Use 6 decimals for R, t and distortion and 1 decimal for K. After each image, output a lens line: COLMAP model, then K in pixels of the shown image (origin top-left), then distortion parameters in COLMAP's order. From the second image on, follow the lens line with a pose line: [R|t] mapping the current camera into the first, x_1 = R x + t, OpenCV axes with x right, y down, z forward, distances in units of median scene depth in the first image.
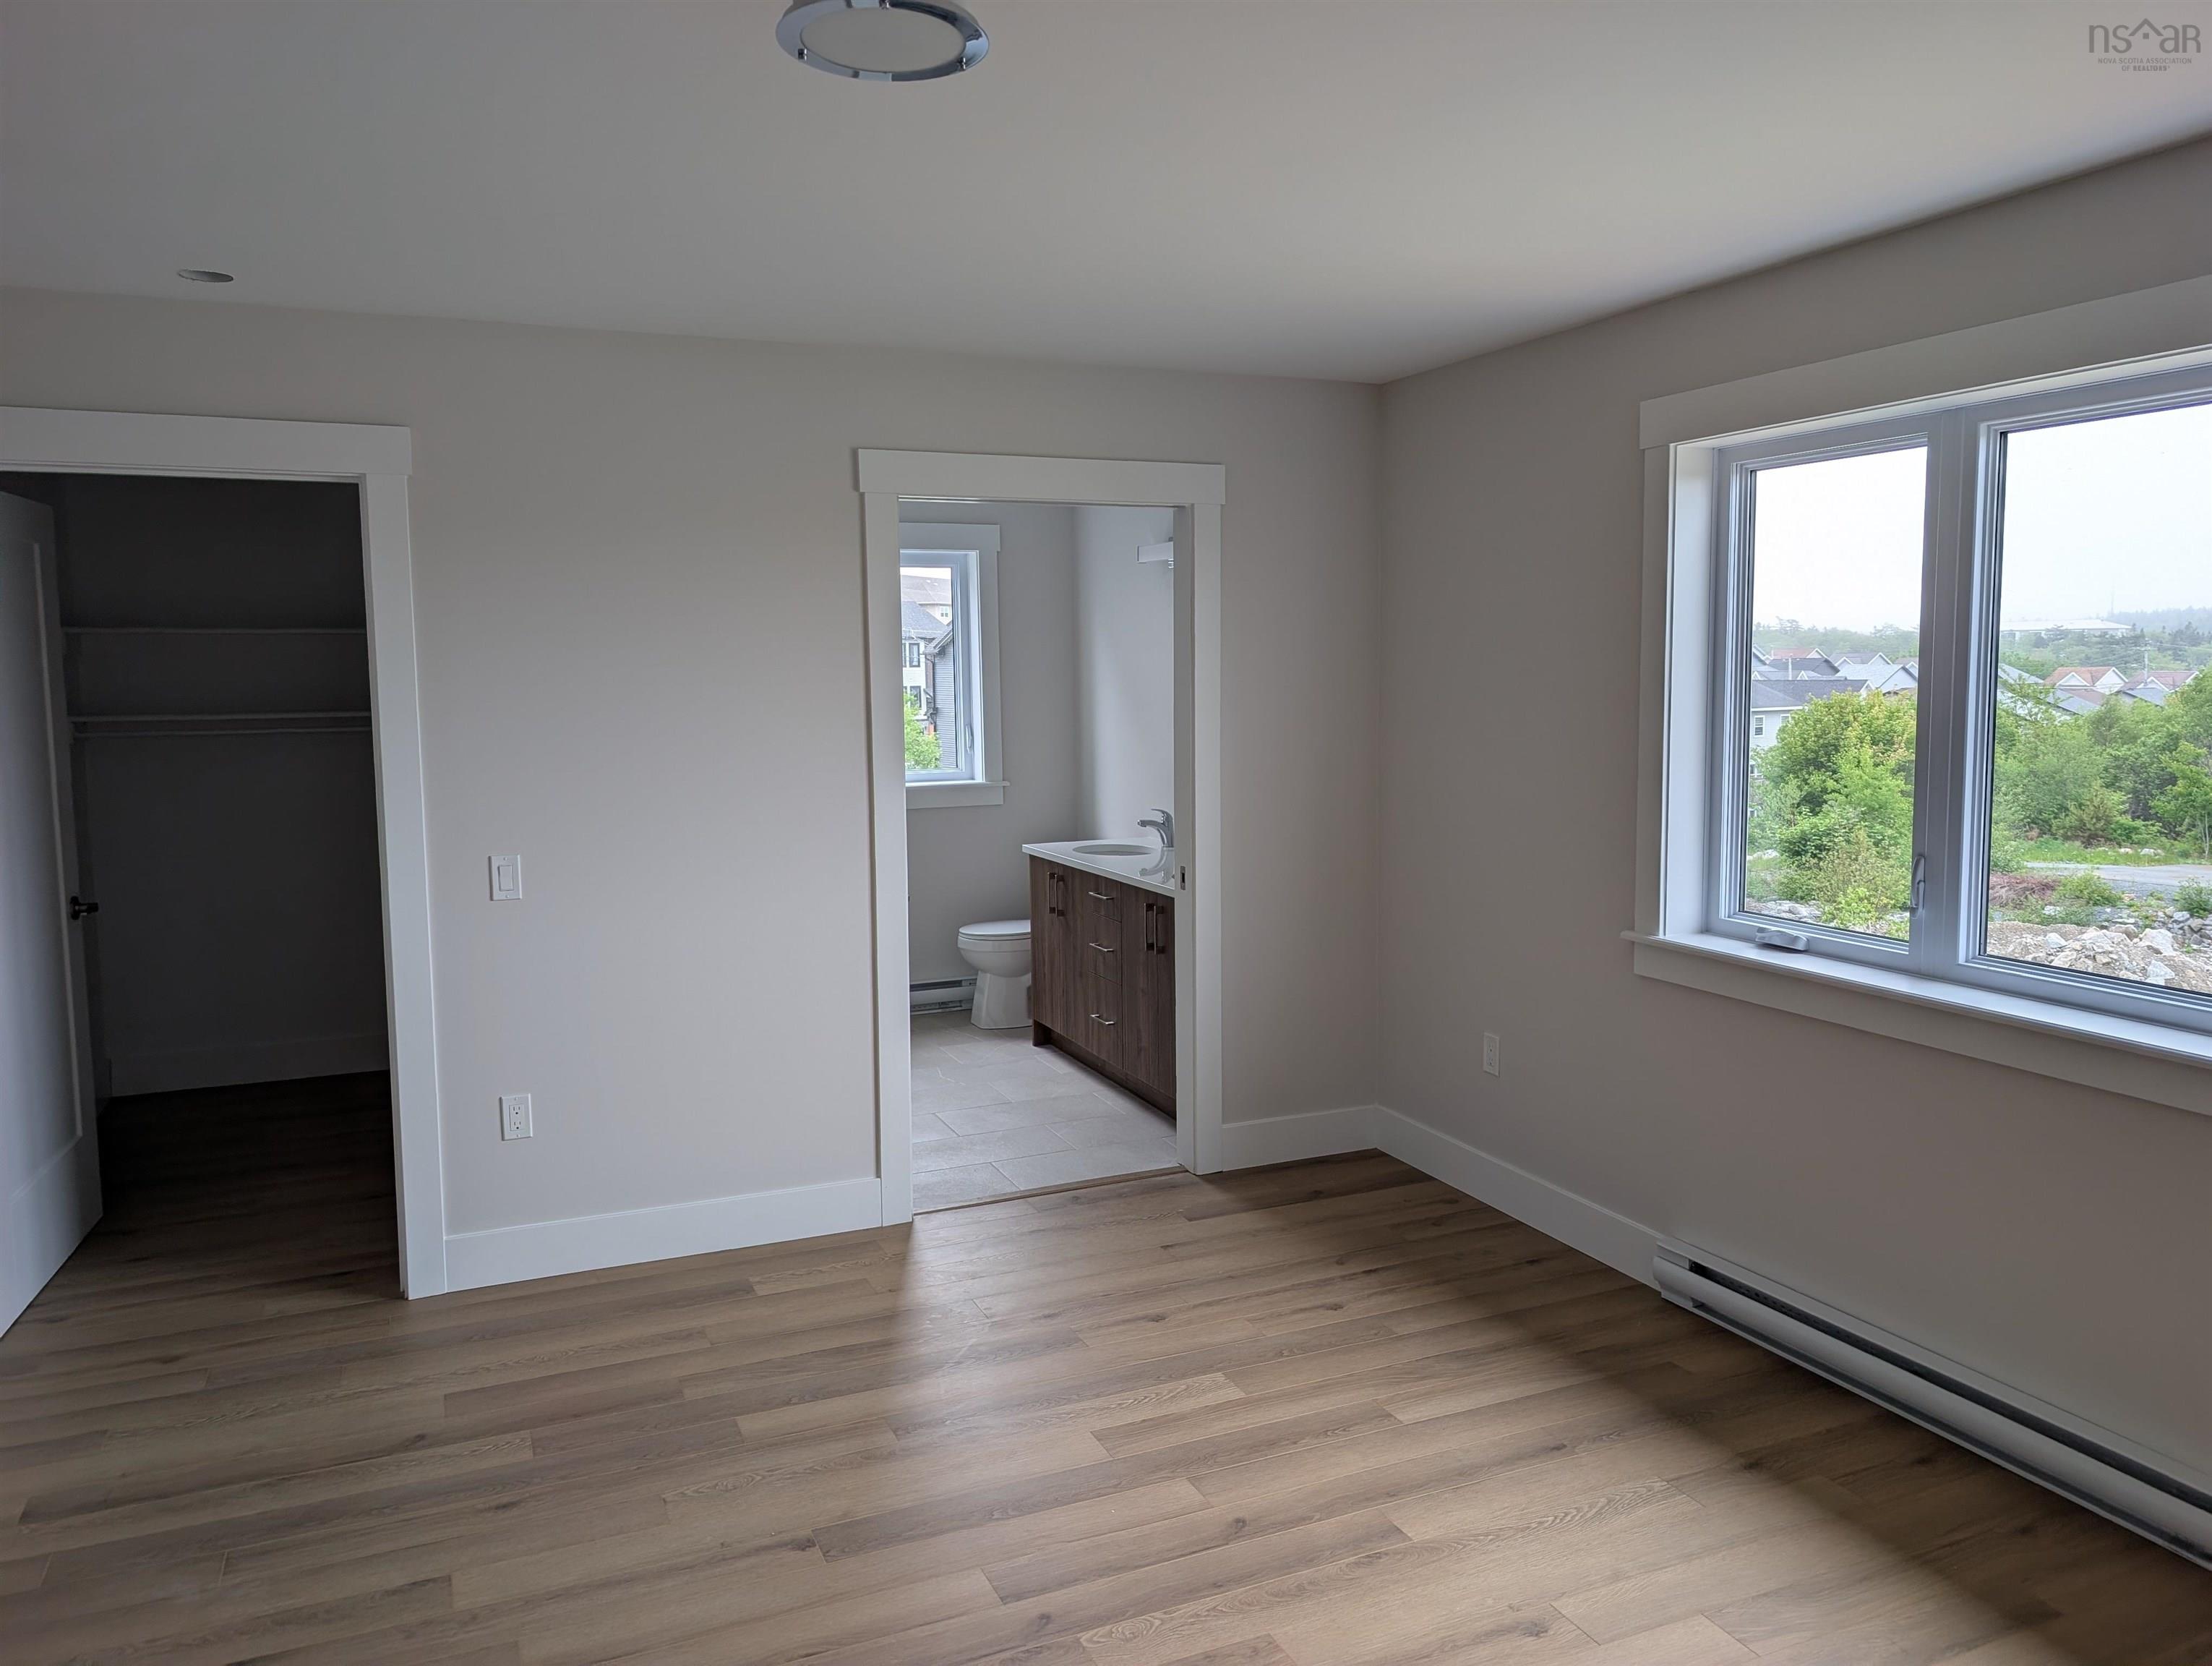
lens RADIAL K [[1554.0, 0, 1106.0], [0, 1554.0, 833.0], [0, 0, 1]] dist [0.001721, 0.002487]
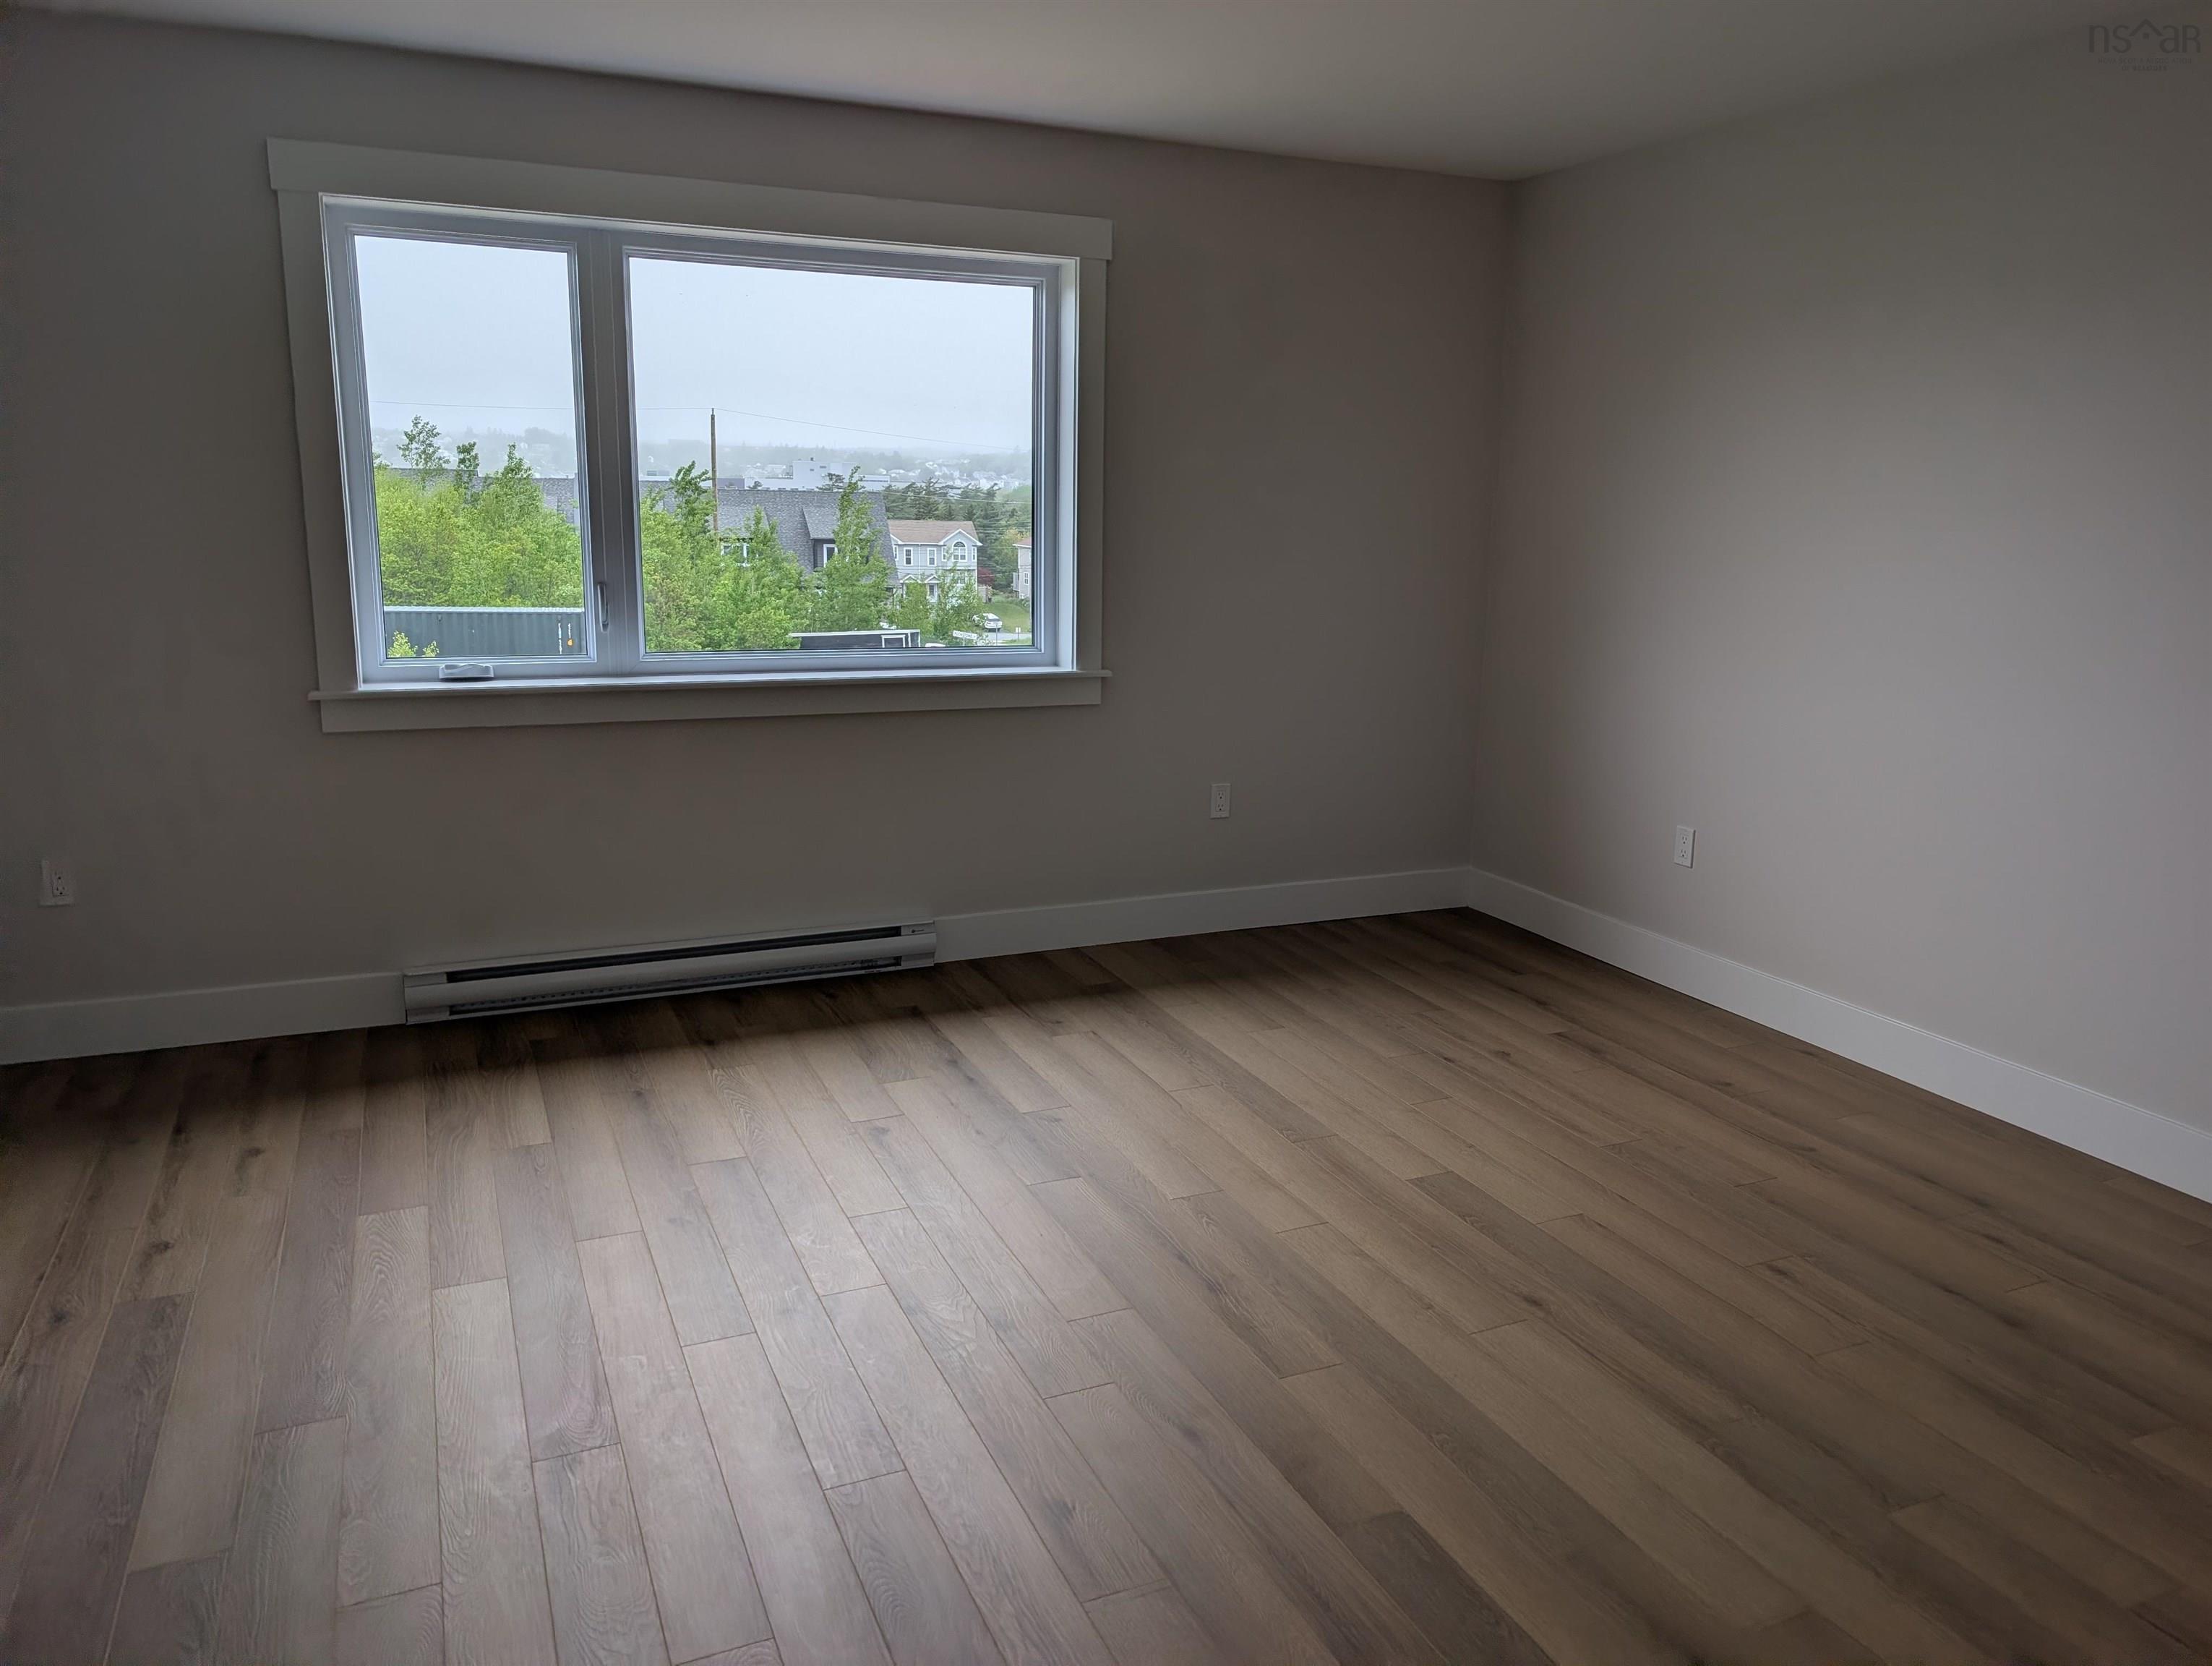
lens RADIAL K [[1554.0, 0, 1106.0], [0, 1554.0, 833.0], [0, 0, 1]] dist [0.001721, 0.002487]
pose [[0.010498, -0.200374, 0.979663, -0.721079], [0.087920, 0.976108, 0.198705, -0.002488], [-0.996072, 0.084046, 0.027864, 0.519248]]
